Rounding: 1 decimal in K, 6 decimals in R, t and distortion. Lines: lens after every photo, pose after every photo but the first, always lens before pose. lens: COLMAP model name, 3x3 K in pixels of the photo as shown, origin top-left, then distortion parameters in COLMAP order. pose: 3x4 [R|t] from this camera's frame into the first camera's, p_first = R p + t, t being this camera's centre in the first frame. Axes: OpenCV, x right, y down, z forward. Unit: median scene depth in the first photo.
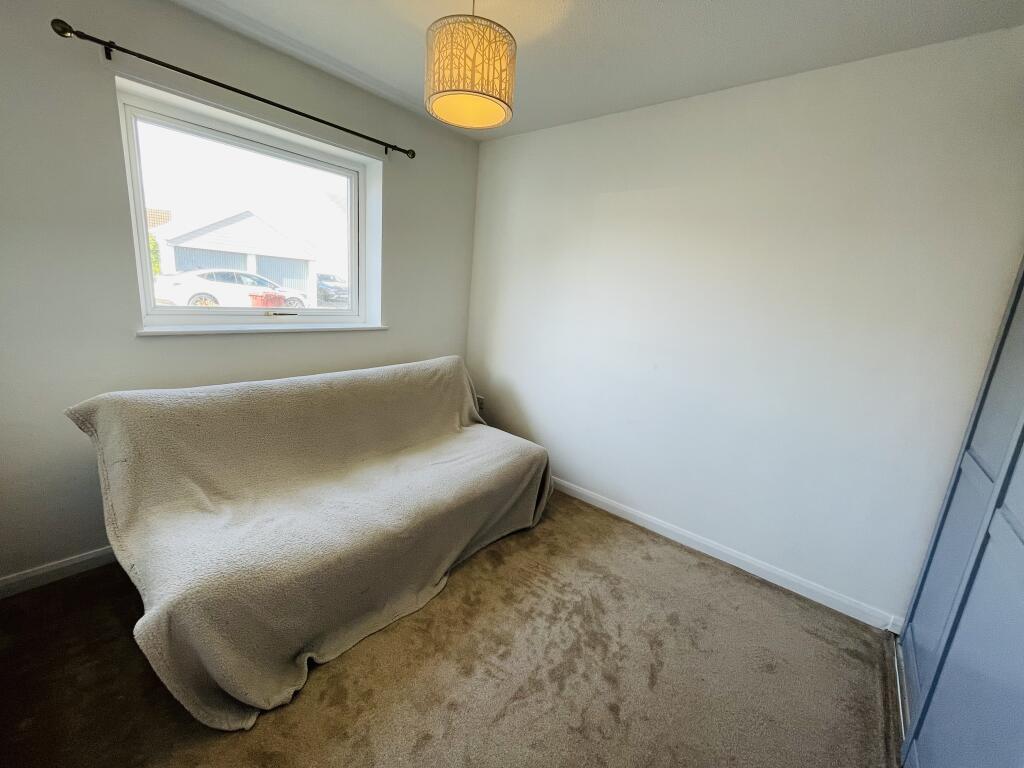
lens RADIAL K [[414.6, 0, 513.6], [0, 414.6, 381.6], [0, 0, 1]] dist [0.001452, -0.000091]
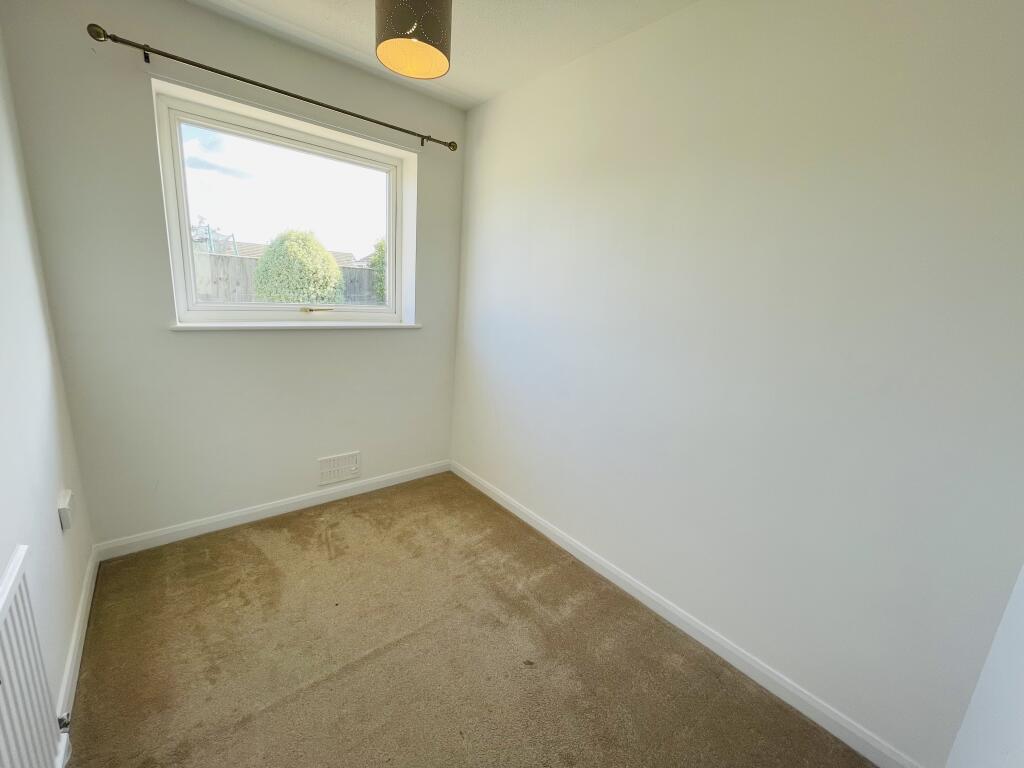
lens RADIAL K [[414.6, 0, 509.9], [0, 414.6, 384.2], [0, 0, 1]] dist [0.001452, -0.000091]
pose [[0.984584, 0.037997, -0.170738, 0.105903], [-0.037260, 0.999277, 0.007522, -0.014825], [0.170901, -0.001044, 0.985288, 0.115008]]
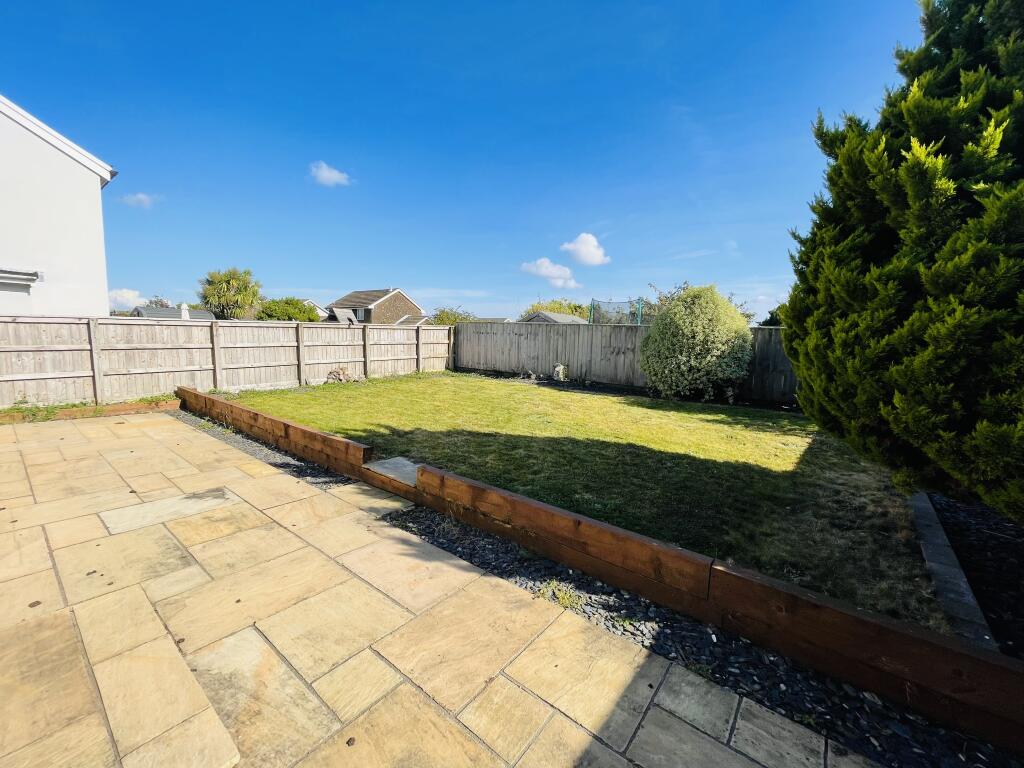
lens RADIAL K [[414.6, 0, 512.7], [0, 414.6, 384.4], [0, 0, 1]] dist [0.001452, -0.000091]
pose [[0.030911, 0.049530, -0.998294, 0.229339], [-0.230548, 0.972193, 0.041096, -0.144568], [0.972570, 0.228885, 0.041471, 0.760966]]
